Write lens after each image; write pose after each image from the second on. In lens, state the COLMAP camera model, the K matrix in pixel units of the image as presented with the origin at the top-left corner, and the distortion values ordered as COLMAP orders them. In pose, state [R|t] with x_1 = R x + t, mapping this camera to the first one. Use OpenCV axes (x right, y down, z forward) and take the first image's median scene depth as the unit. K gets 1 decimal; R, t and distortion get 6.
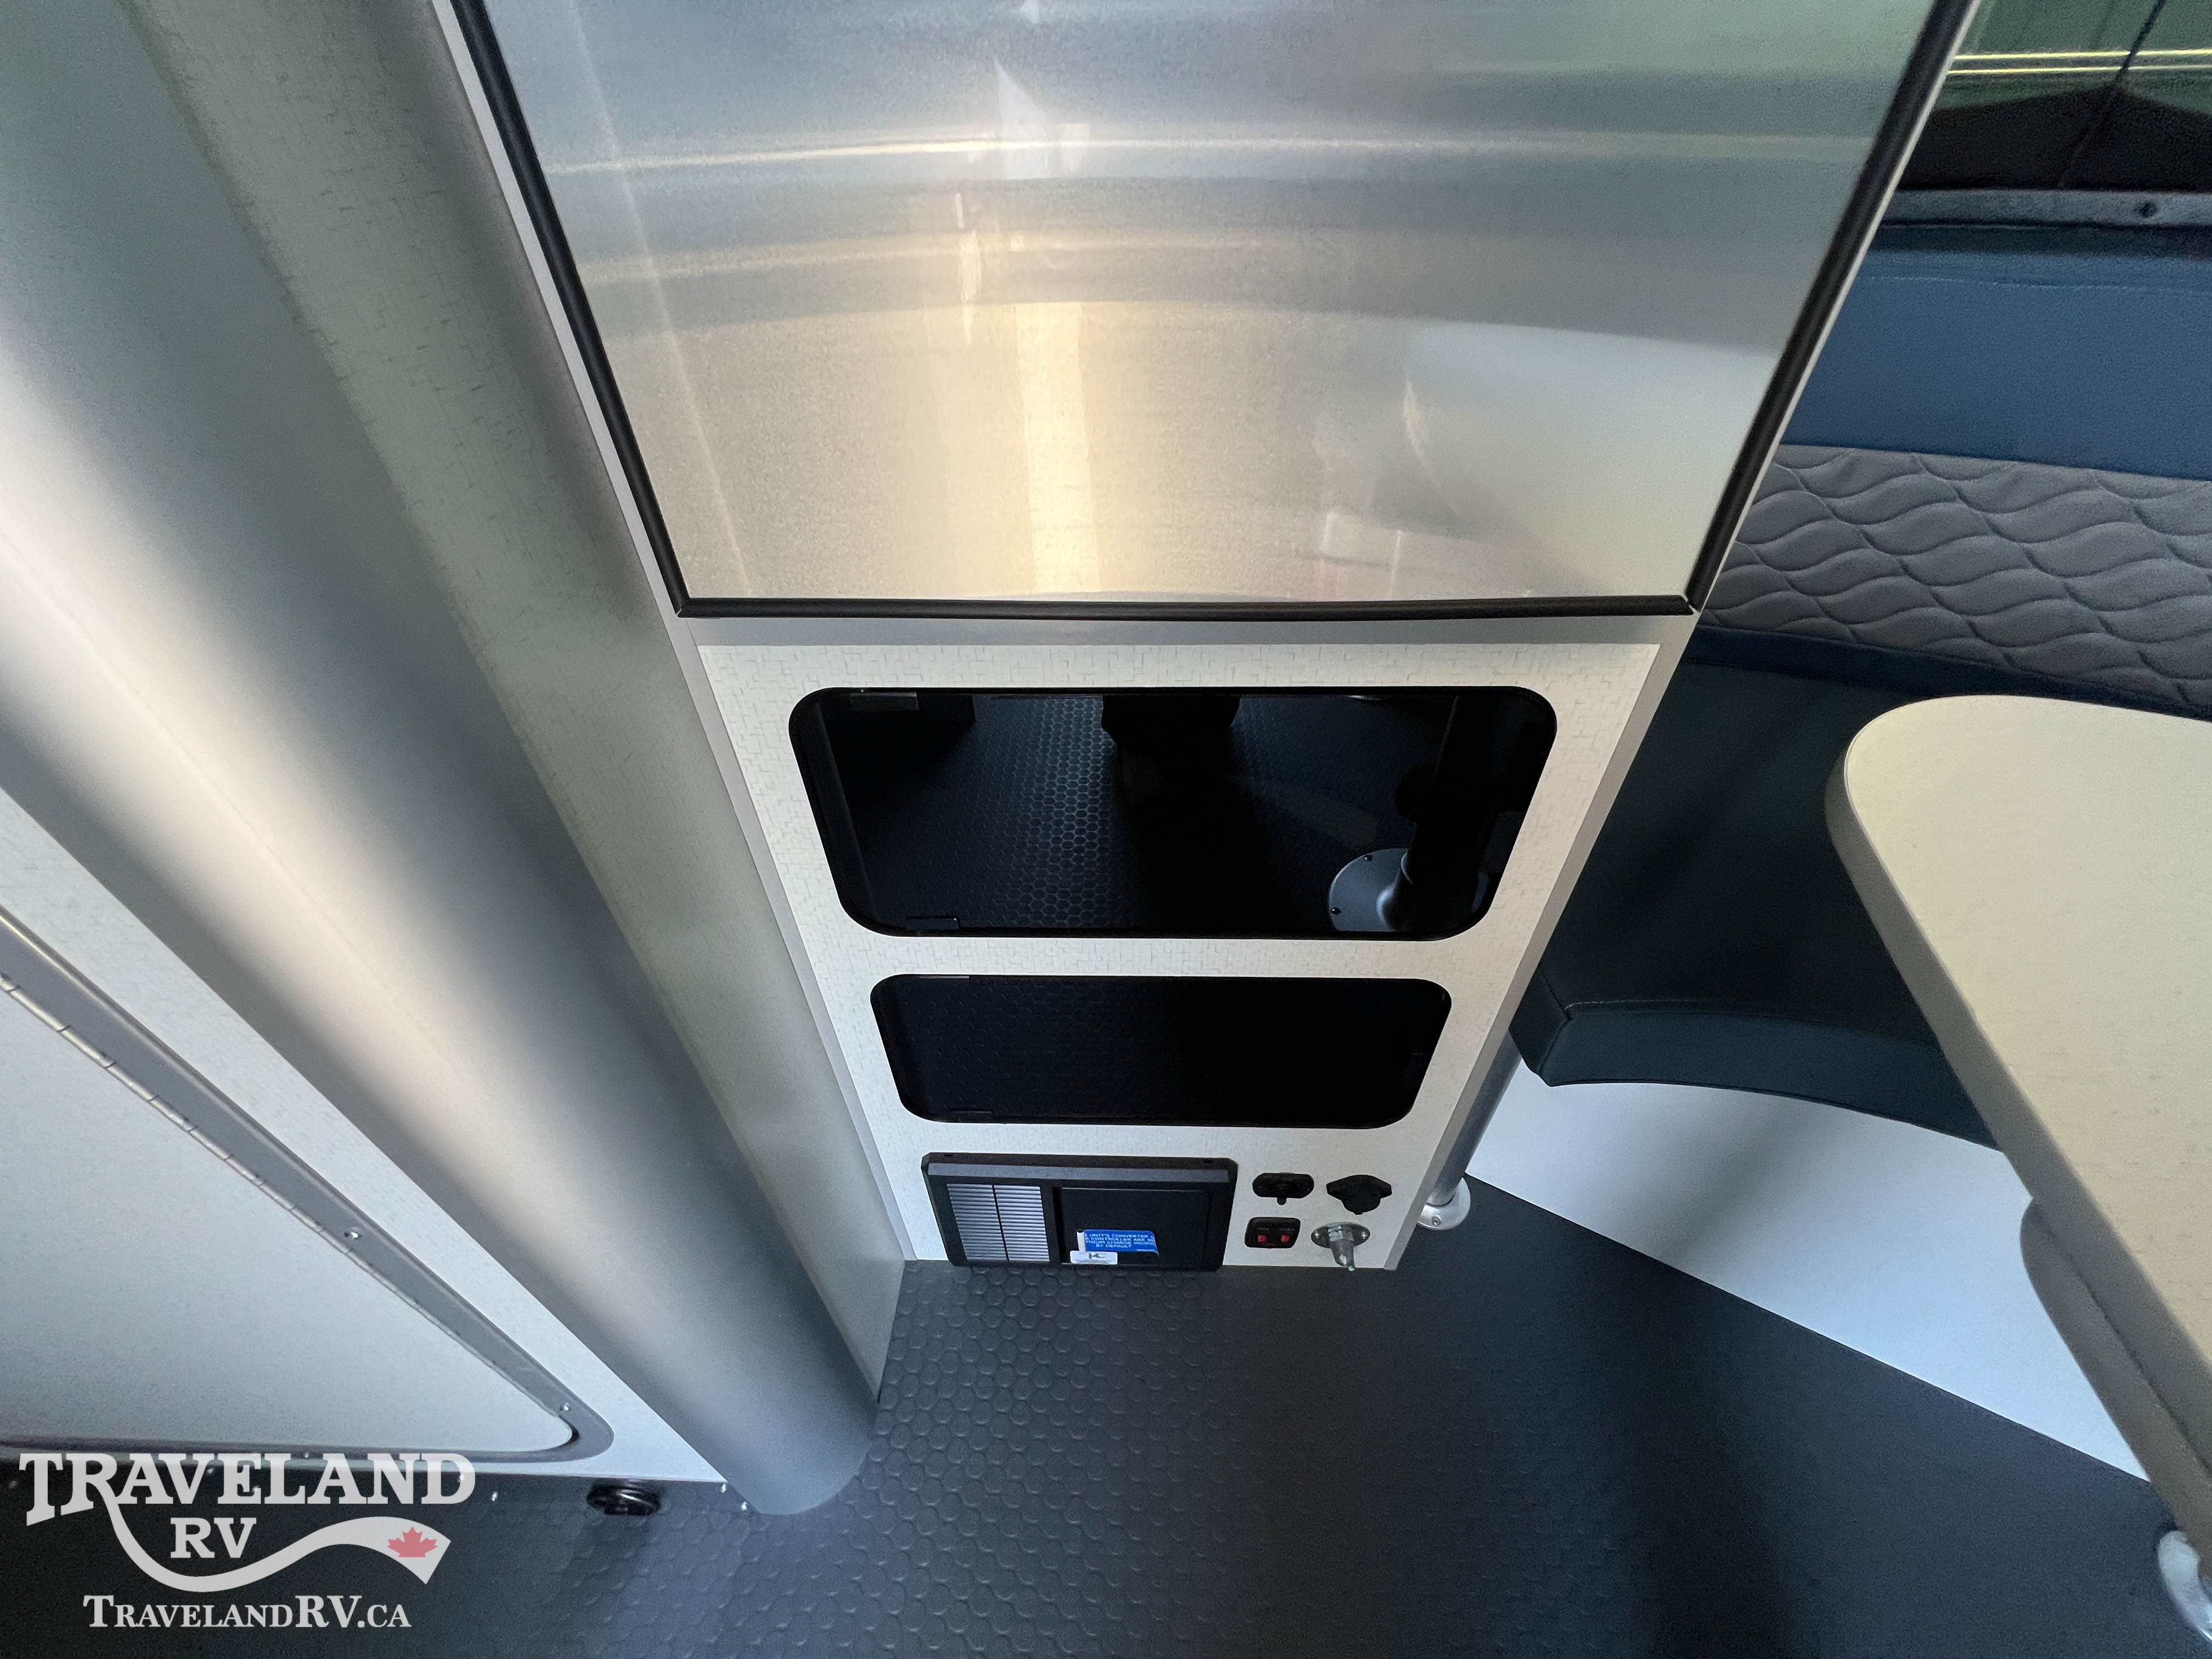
lens RADIAL K [[885.2, 0, 1110.1], [0, 885.2, 827.4], [0, 0, 1]] dist [-0.003338, -0.000785]
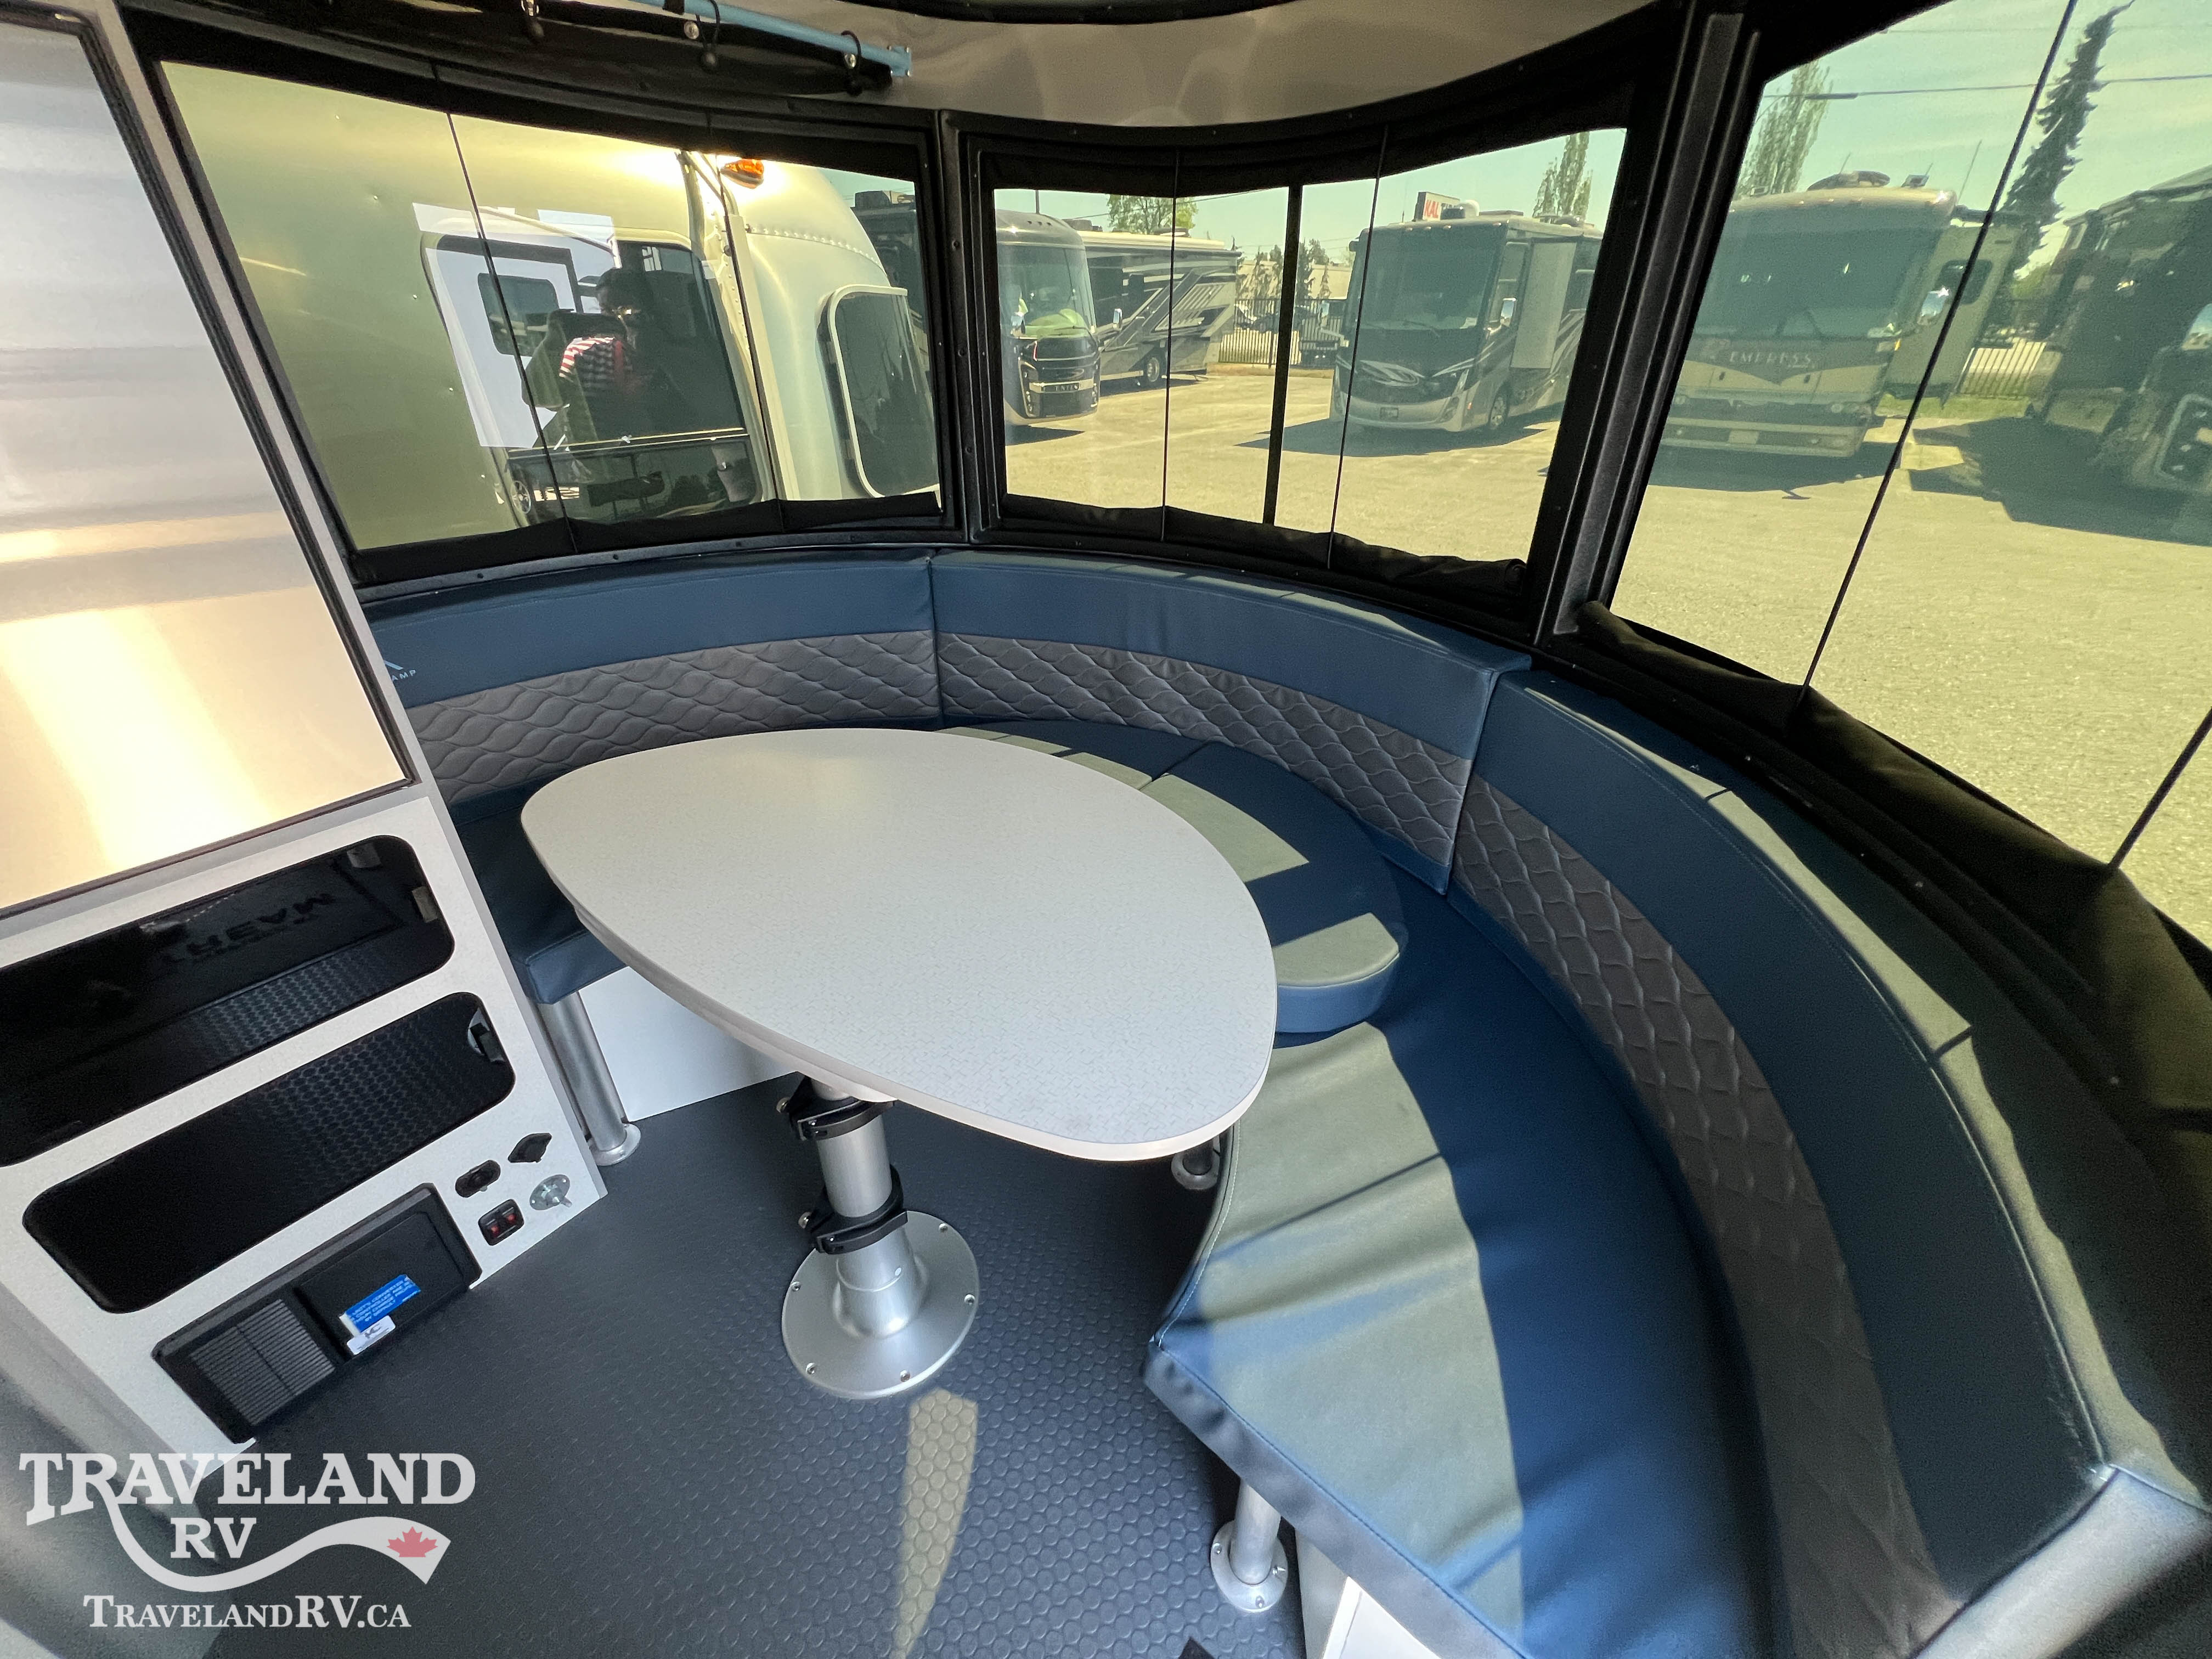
lens RADIAL K [[885.2, 0, 1102.9], [0, 885.2, 826.1], [0, 0, 1]] dist [-0.003338, -0.000785]
pose [[0.592941, -0.391863, 0.703466, 0.001314], [0.521382, 0.852586, 0.035465, 0.380267], [-0.613662, 0.345746, 0.709844, -0.928532]]
